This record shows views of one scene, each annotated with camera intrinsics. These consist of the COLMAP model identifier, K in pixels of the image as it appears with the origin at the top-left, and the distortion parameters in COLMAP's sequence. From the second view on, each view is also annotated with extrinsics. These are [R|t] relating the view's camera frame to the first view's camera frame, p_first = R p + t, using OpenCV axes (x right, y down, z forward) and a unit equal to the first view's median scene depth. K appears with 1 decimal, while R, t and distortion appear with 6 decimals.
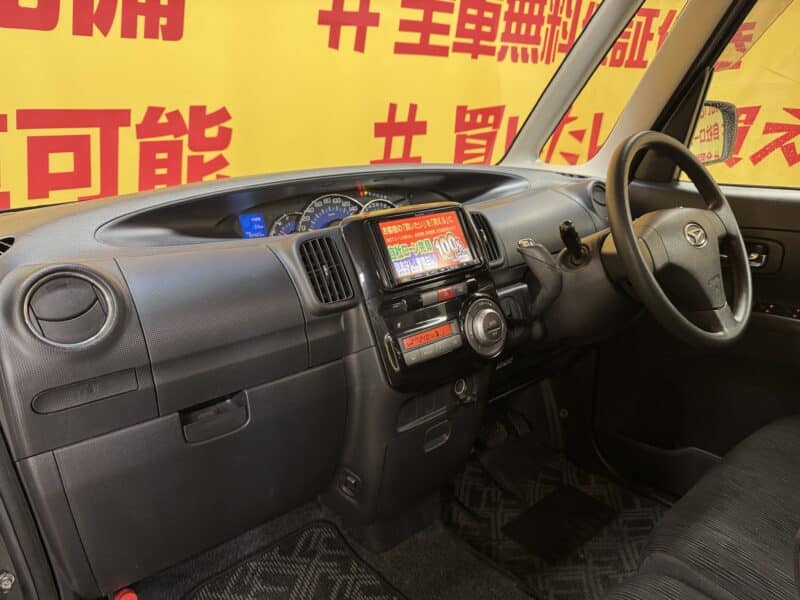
lens RADIAL K [[572.2, 0, 403.0], [0, 572.2, 301.6], [0, 0, 1]] dist [0.007805, -0.025088]
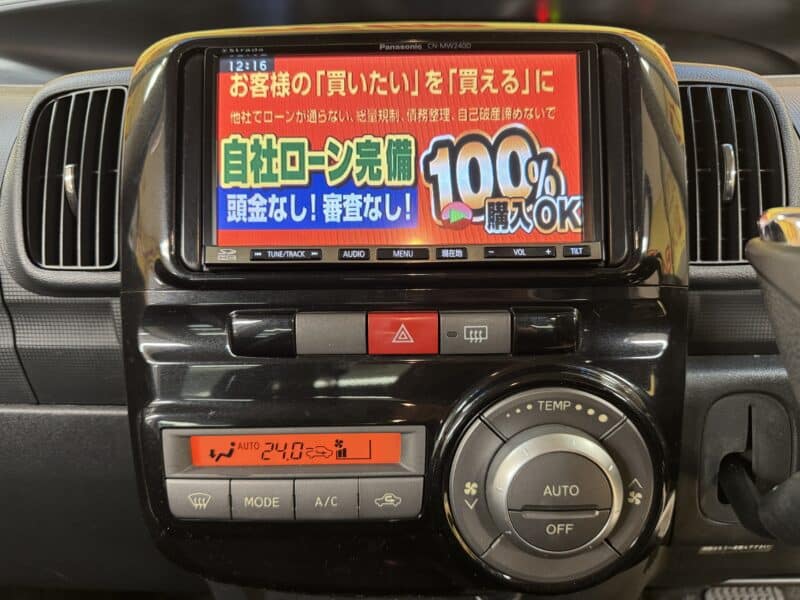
lens RADIAL K [[572.2, 0, 400.6], [0, 572.2, 300.3], [0, 0, 1]] dist [0.007805, -0.025088]
pose [[0.746074, 0.297939, -0.595488, 0.114787], [-0.196887, 0.953030, 0.230153, -0.046358], [0.636089, -0.054467, 0.769691, 0.370131]]
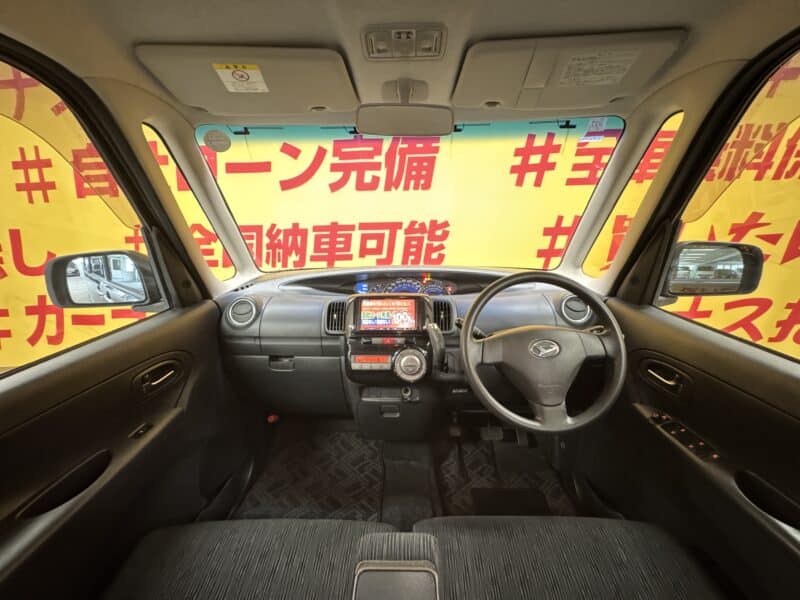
lens RADIAL K [[312.5, 0, 398.1], [0, 312.5, 299.1], [0, 0, 1]] dist [0.002135, 0.000057]
pose [[0.731139, 0.185760, -0.656451, 0.369236], [-0.200279, 0.978263, 0.053759, -0.104029], [0.652168, 0.092168, 0.752450, 0.097315]]
